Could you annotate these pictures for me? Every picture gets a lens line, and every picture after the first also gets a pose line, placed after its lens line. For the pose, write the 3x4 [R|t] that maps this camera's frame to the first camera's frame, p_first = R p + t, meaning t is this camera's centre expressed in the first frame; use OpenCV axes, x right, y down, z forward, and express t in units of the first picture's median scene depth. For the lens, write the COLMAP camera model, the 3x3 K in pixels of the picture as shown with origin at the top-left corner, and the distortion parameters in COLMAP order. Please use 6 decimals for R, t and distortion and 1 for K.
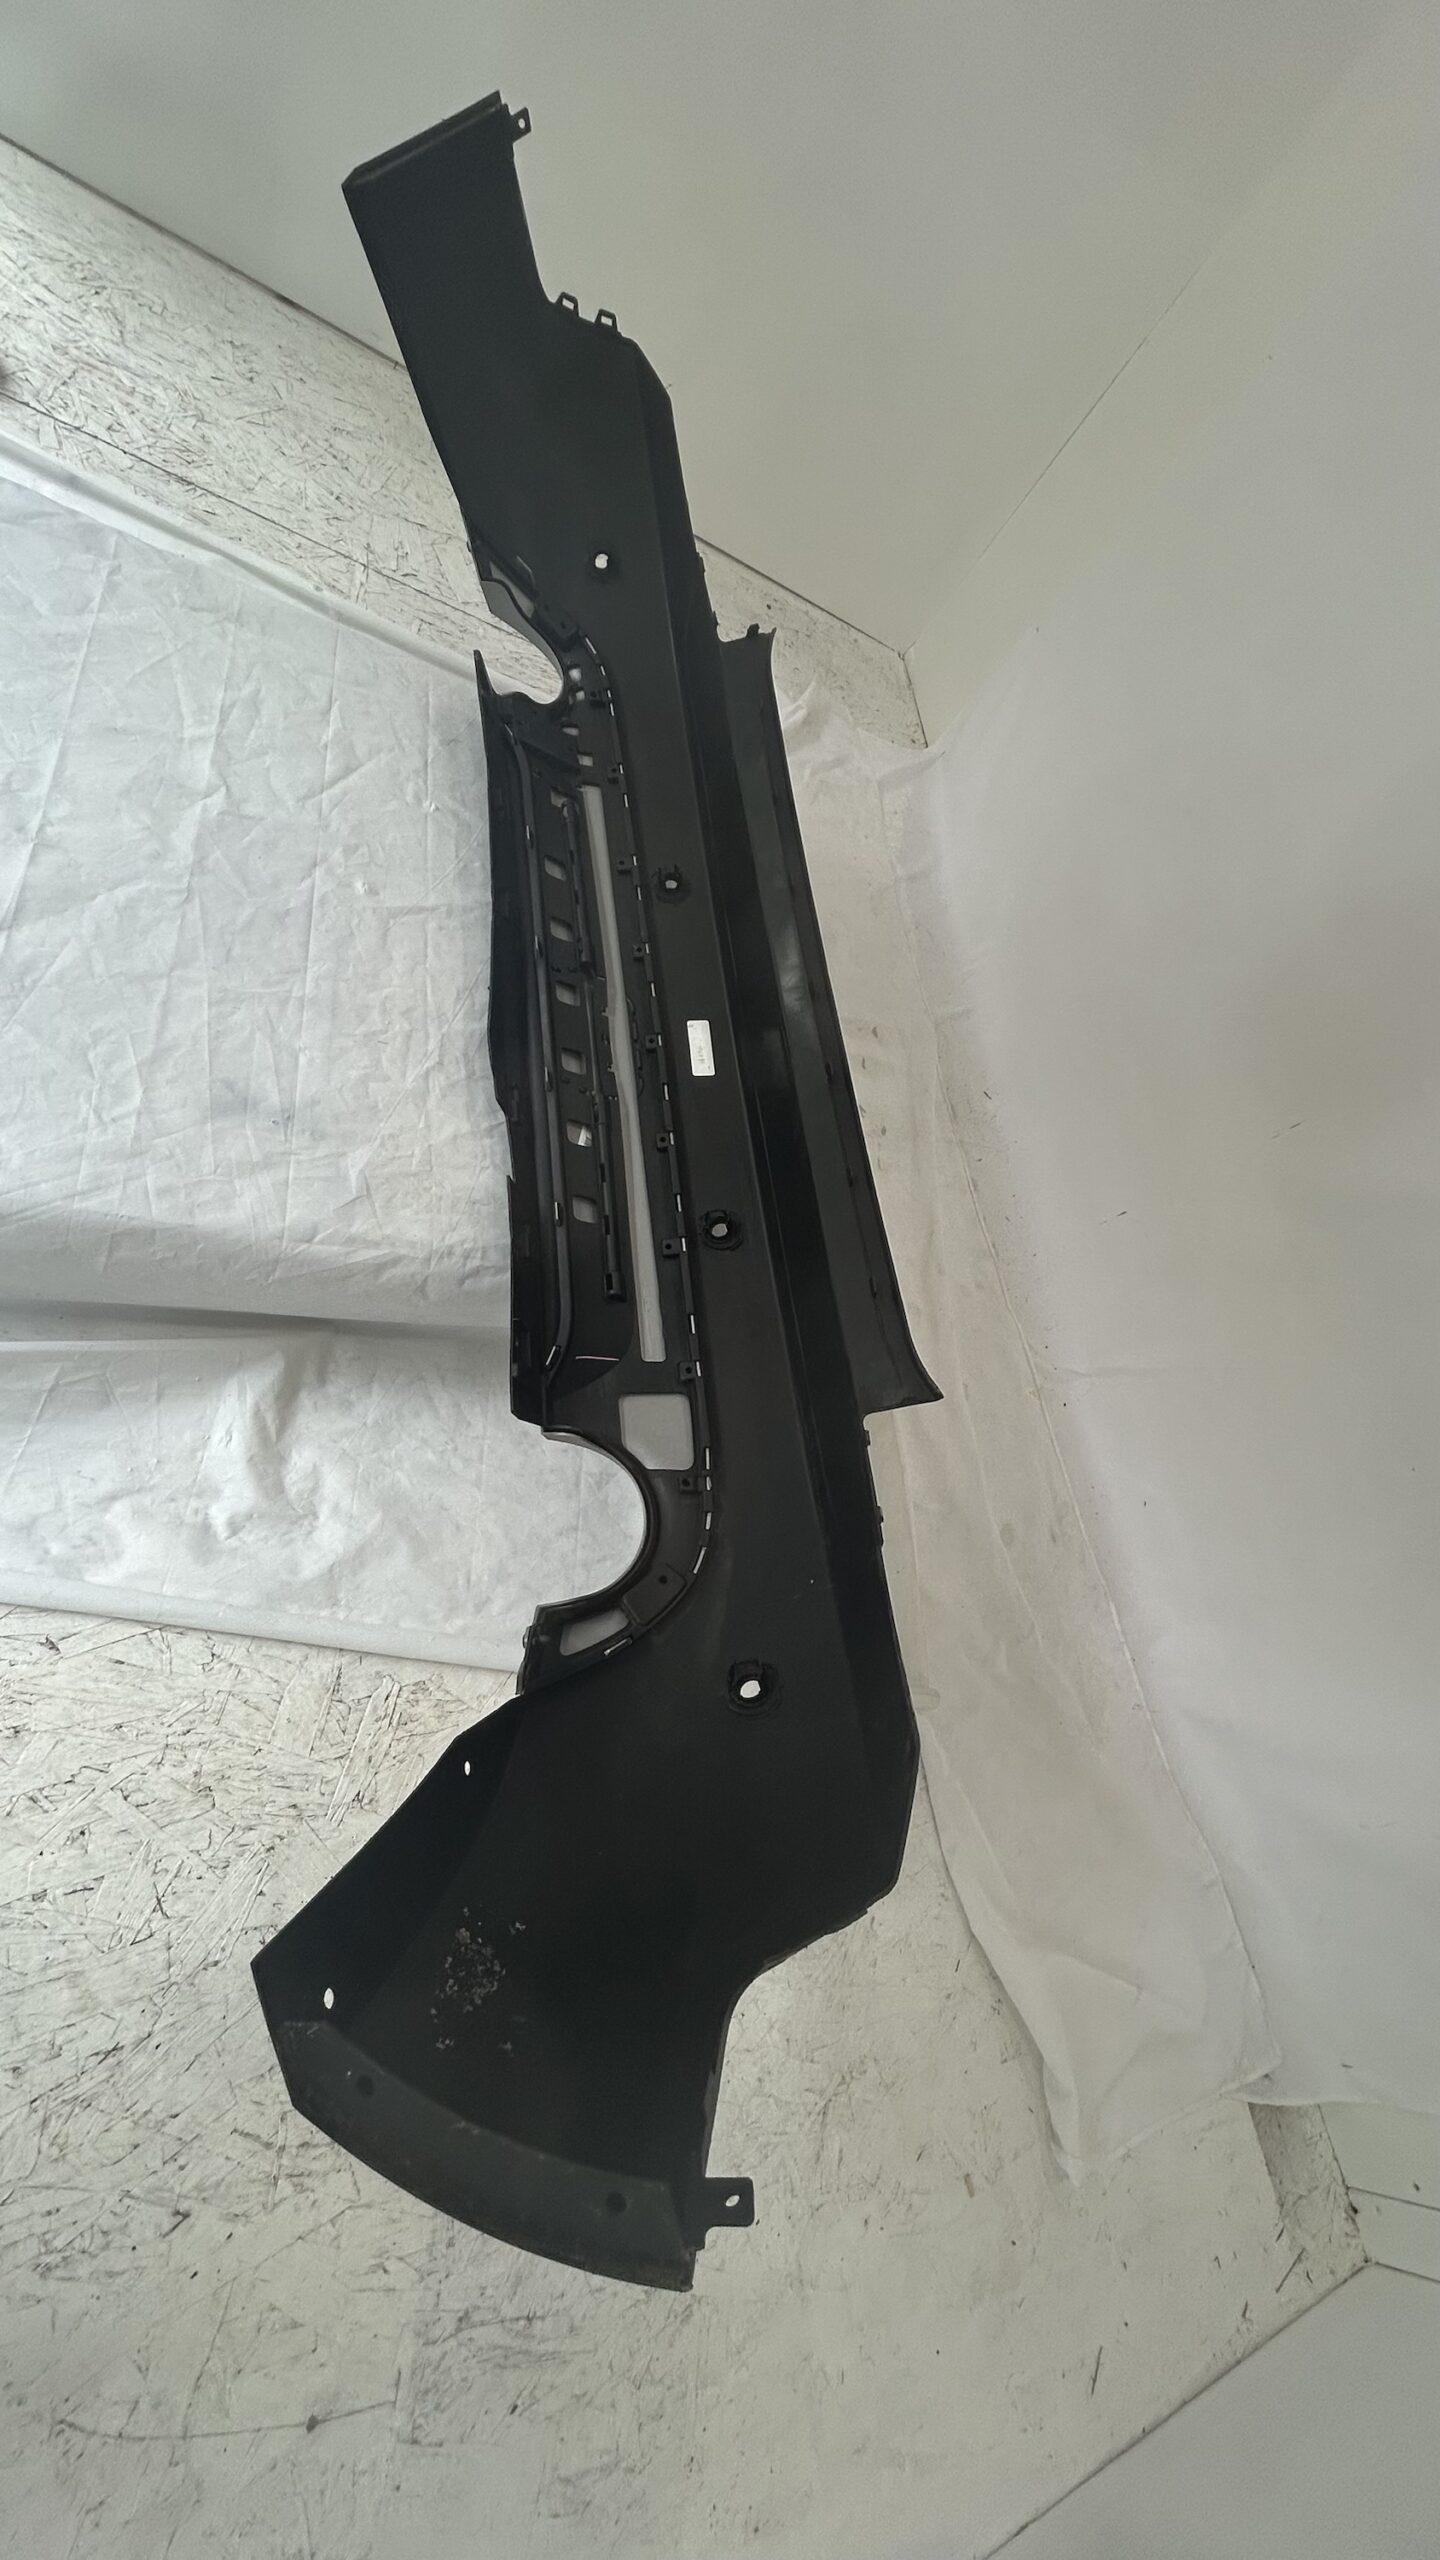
lens RADIAL K [[1021.0, 0, 716.3], [0, 1021.0, 1290.2], [0, 0, 1]] dist [0.001339, -0.000712]
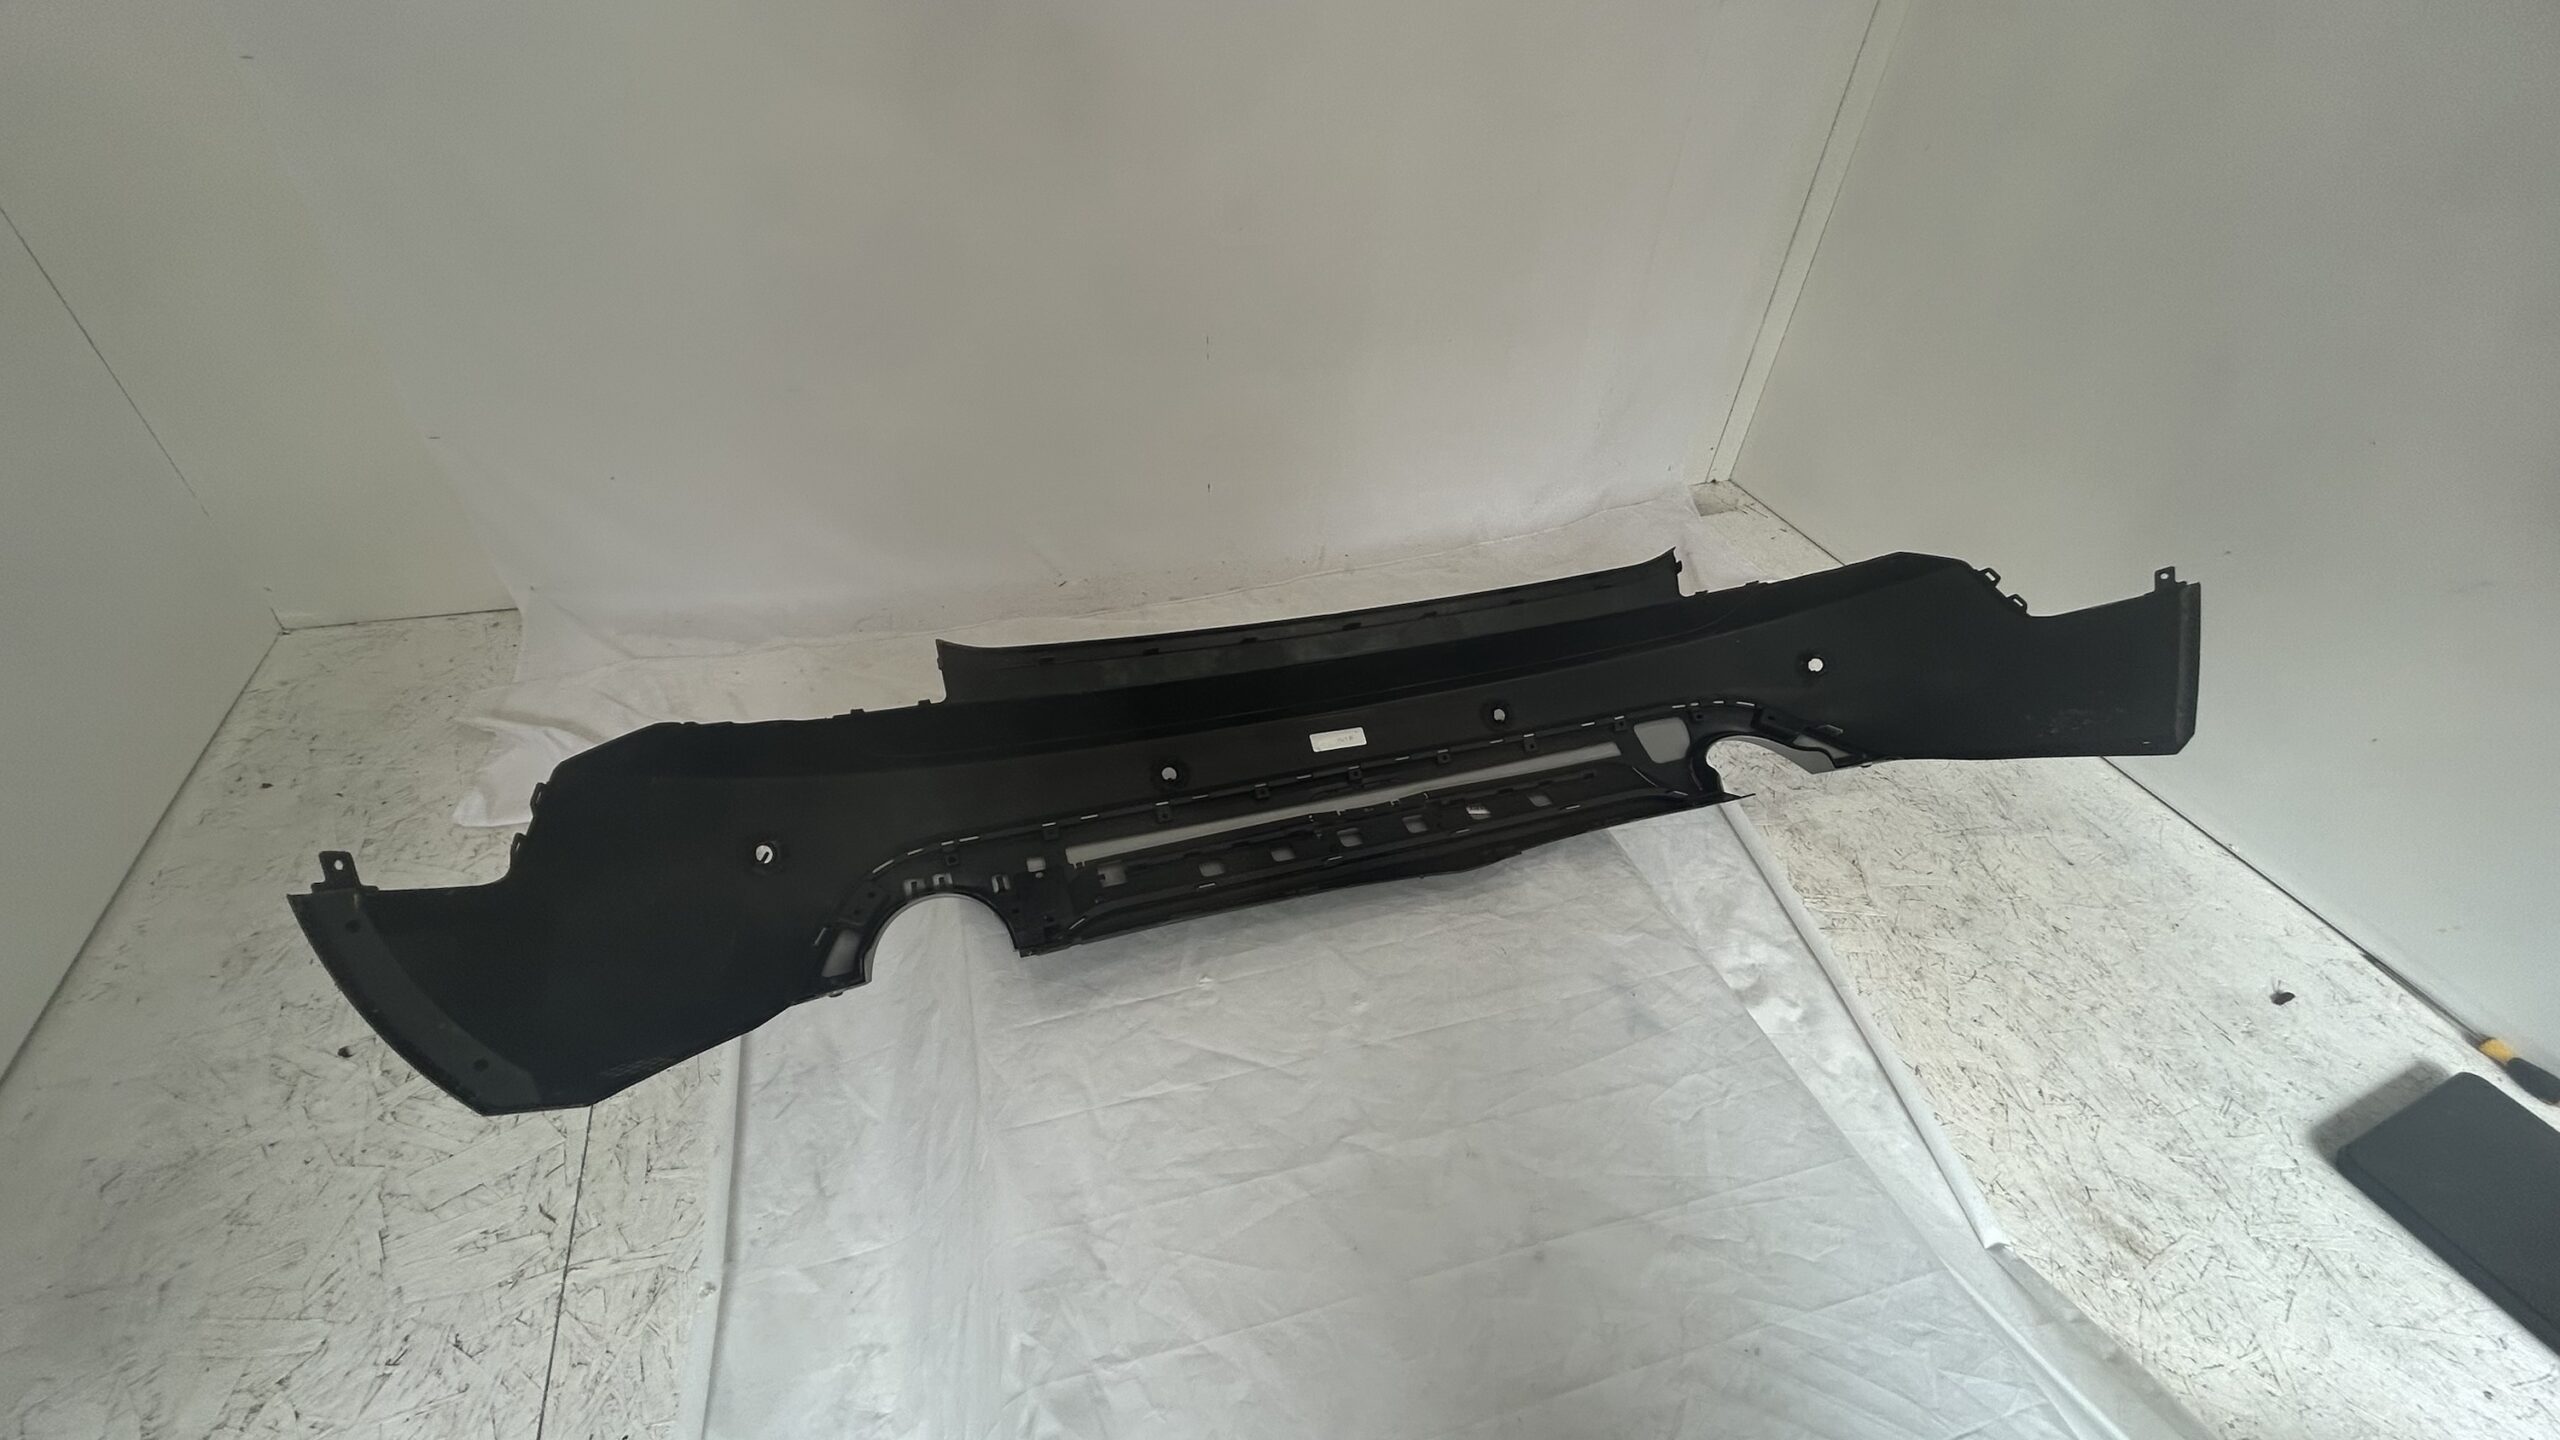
lens RADIAL K [[1021.0, 0, 1280.0], [0, 1021.0, 720.0], [0, 0, 1]] dist [0.001339, -0.000712]
pose [[-0.118373, -0.948874, 0.292620, -0.407167], [0.788808, 0.089138, 0.608142, -1.244795], [-0.603133, 0.302808, 0.737928, 0.216093]]
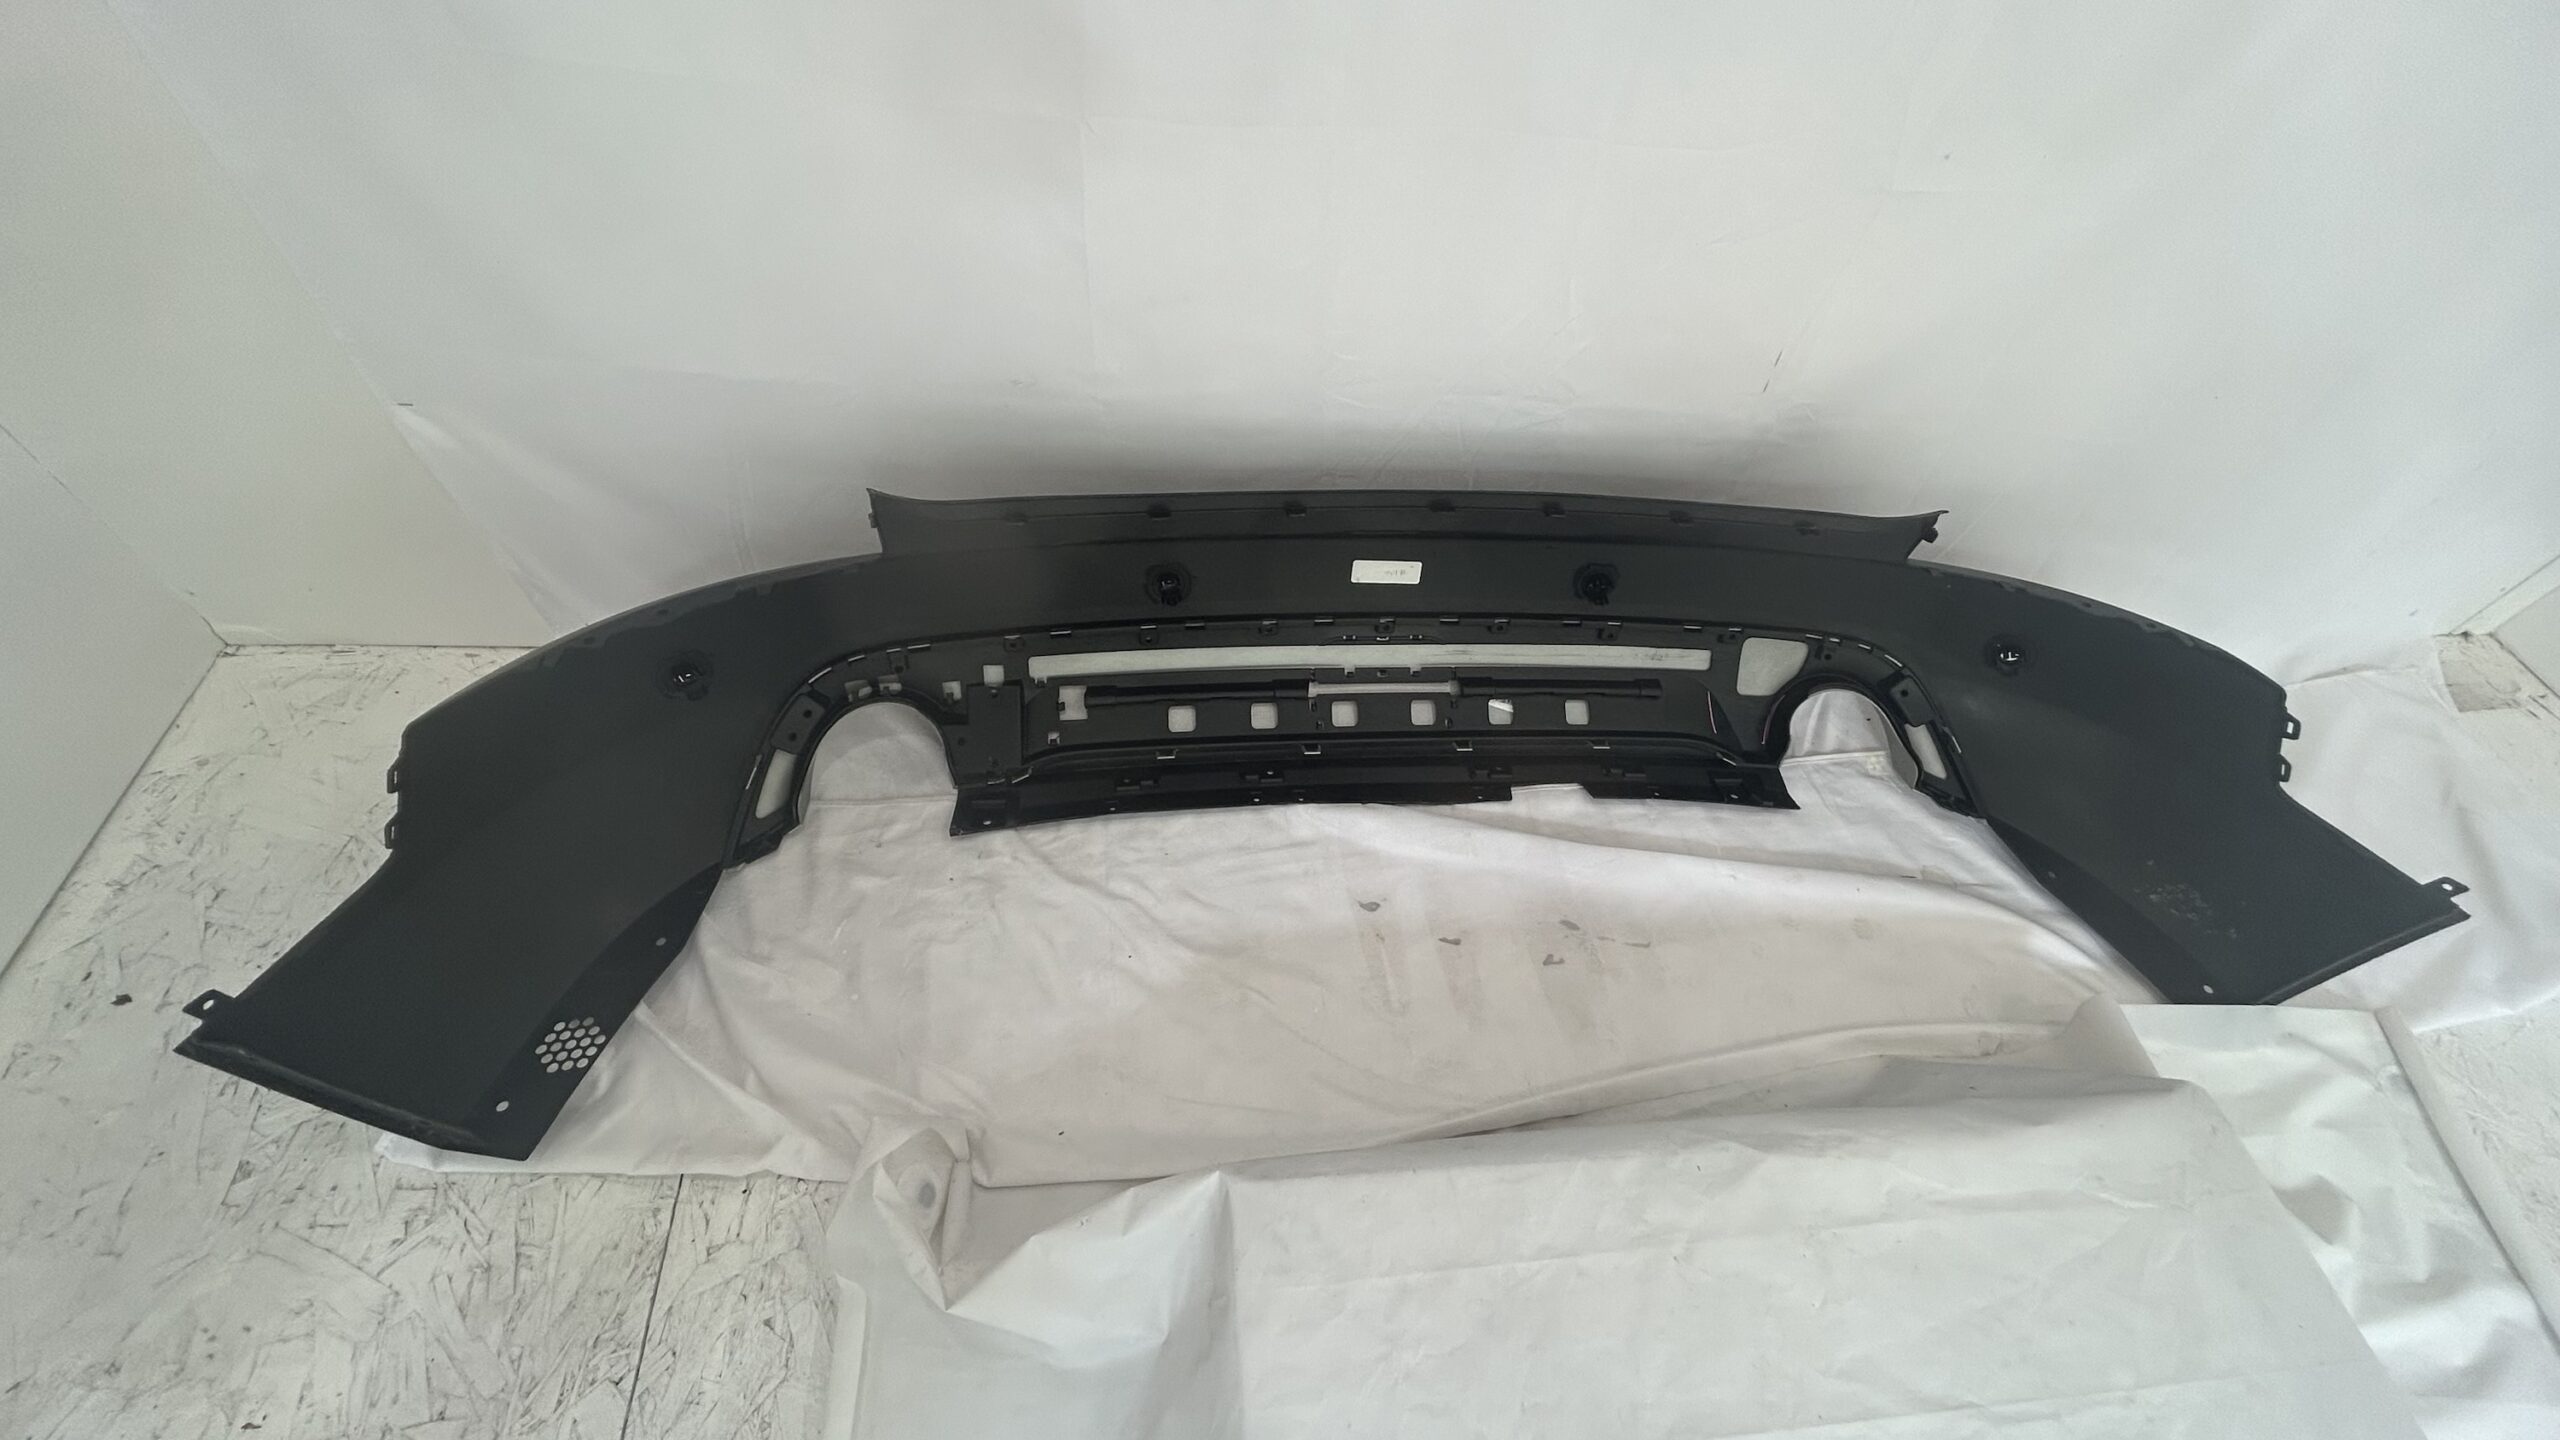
lens RADIAL K [[1021.0, 0, 1280.0], [0, 1021.0, 720.0], [0, 0, 1]] dist [0.001339, -0.000712]
pose [[0.188122, -0.826858, -0.530015, 0.441483], [0.849514, -0.133831, 0.510309, -1.023632], [-0.492886, -0.546255, 0.677251, 0.413910]]
